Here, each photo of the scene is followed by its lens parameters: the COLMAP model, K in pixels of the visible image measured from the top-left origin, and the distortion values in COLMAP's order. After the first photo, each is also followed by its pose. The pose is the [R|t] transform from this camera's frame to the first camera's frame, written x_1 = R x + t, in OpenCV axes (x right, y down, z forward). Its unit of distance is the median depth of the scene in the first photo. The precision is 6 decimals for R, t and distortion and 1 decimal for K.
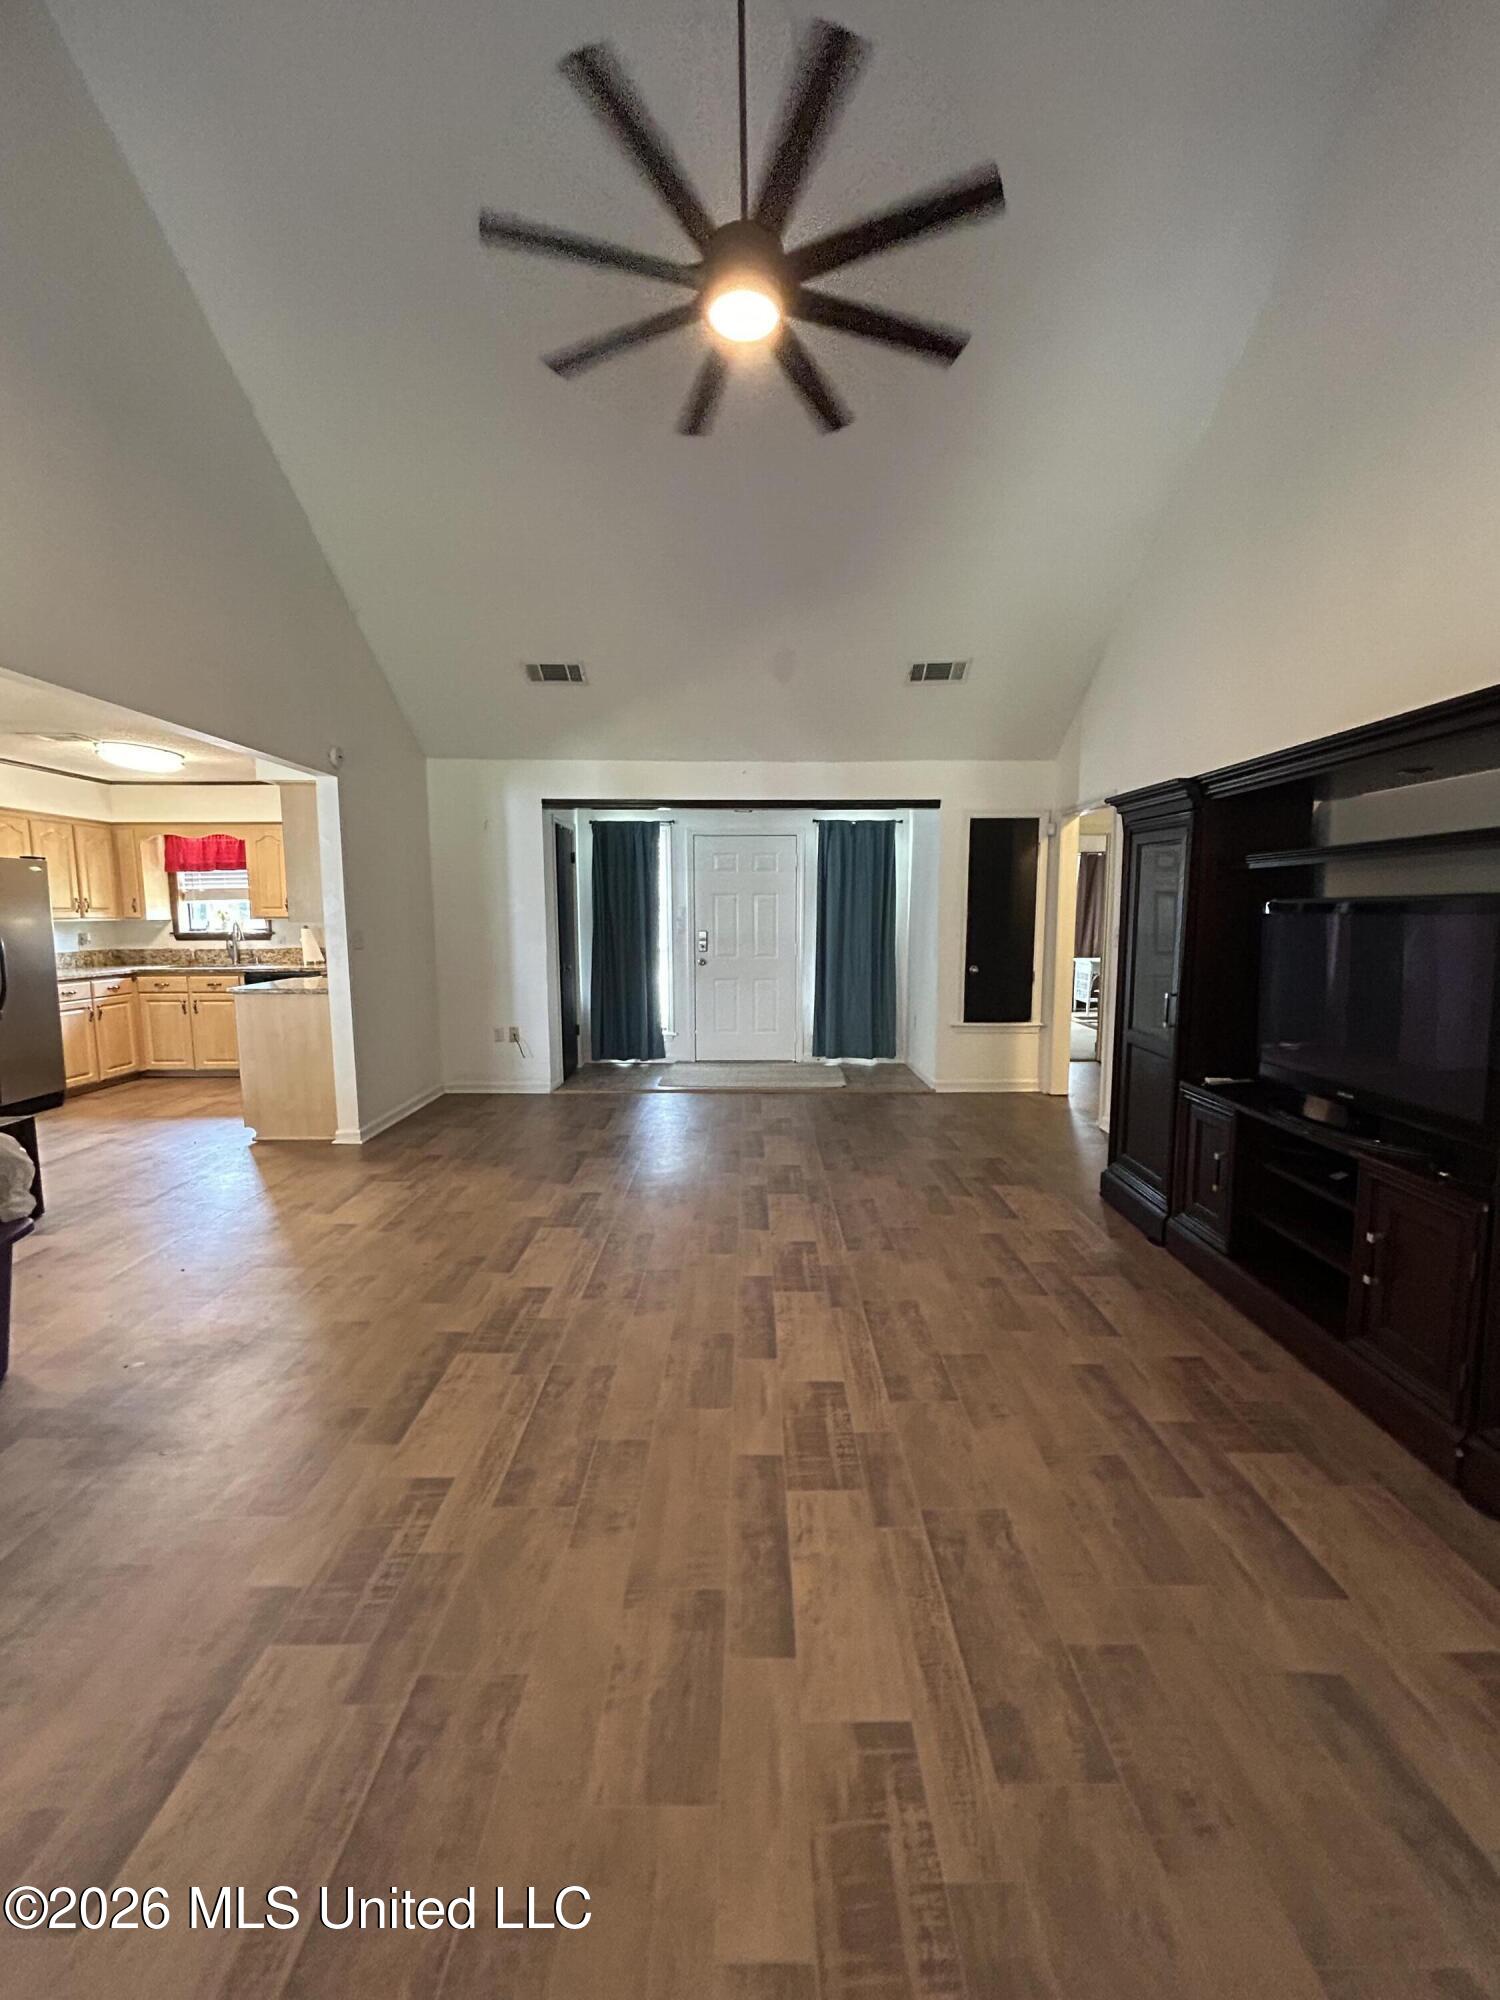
lens RADIAL K [[804.9, 0, 741.0], [0, 804.9, 993.5], [0, 0, 1]] dist [-0.020722, 0.023441]
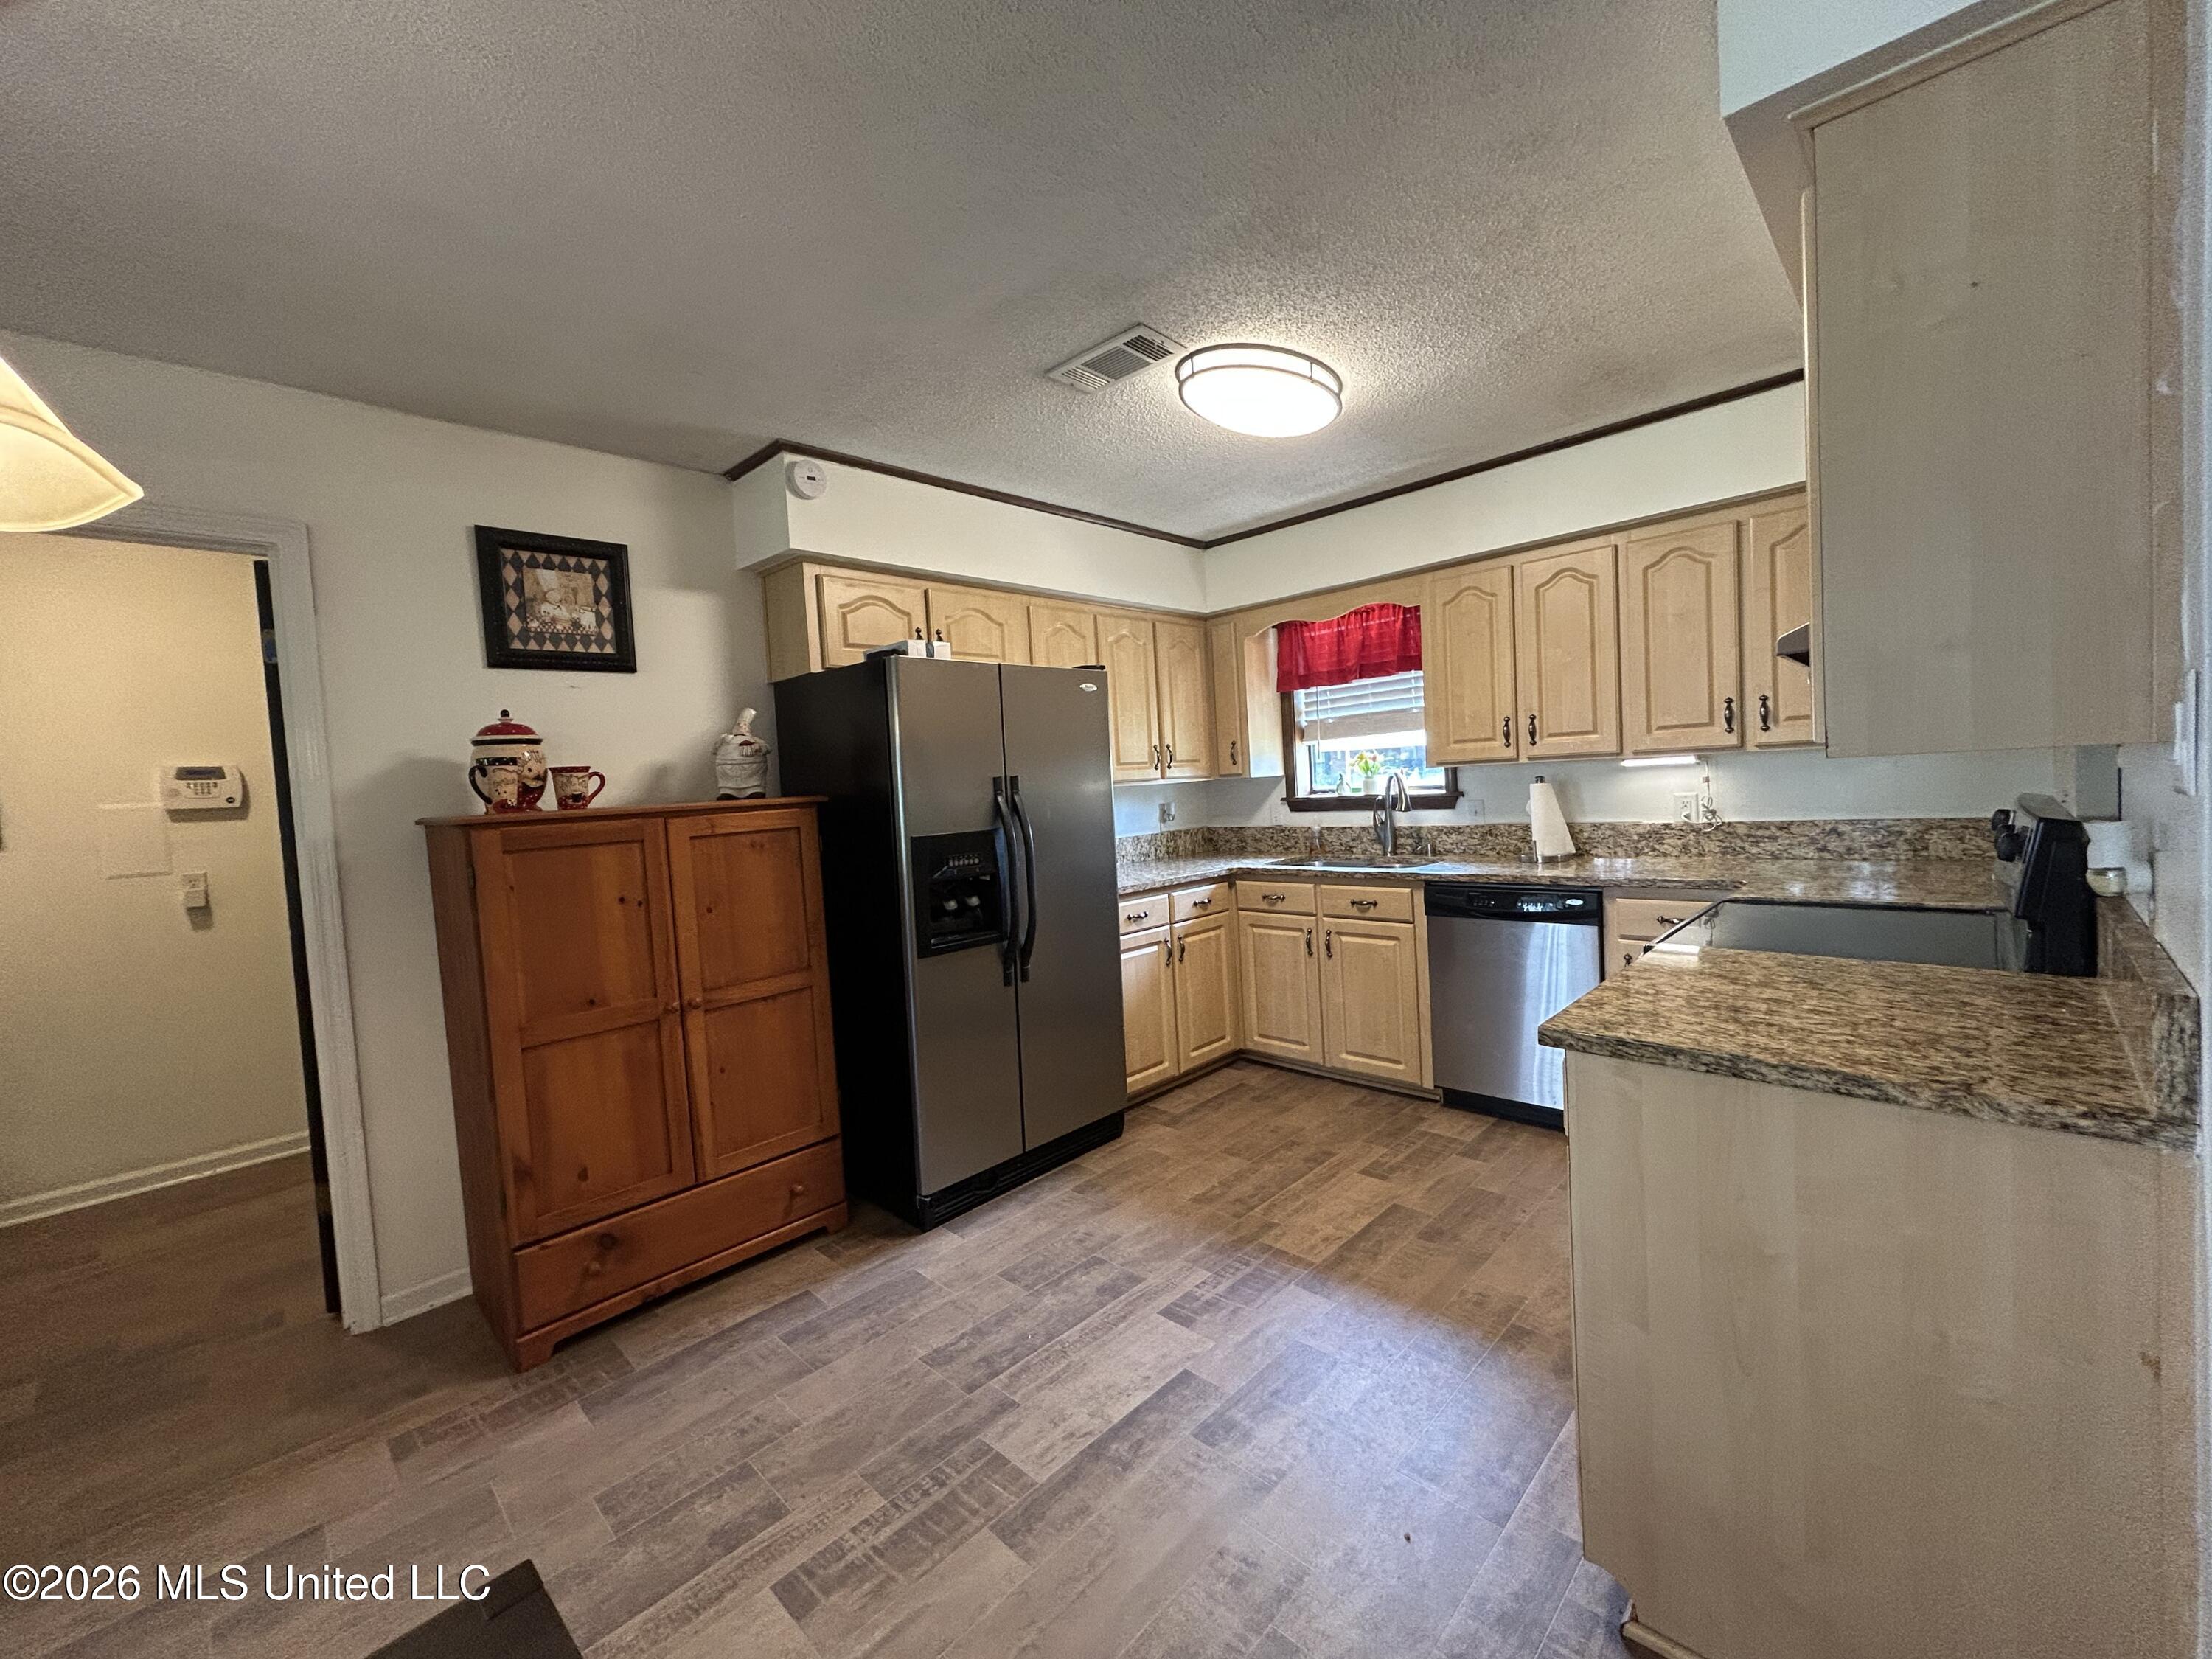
lens RADIAL K [[890.2, 0, 1106.0], [0, 890.2, 829.5], [0, 0, 1]] dist [-0.020722, 0.023441]
pose [[0.711764, 0.000537, -0.702418, -0.382481], [-0.018336, 0.999673, -0.017816, -0.042947], [0.702179, 0.025560, 0.711542, 0.494375]]
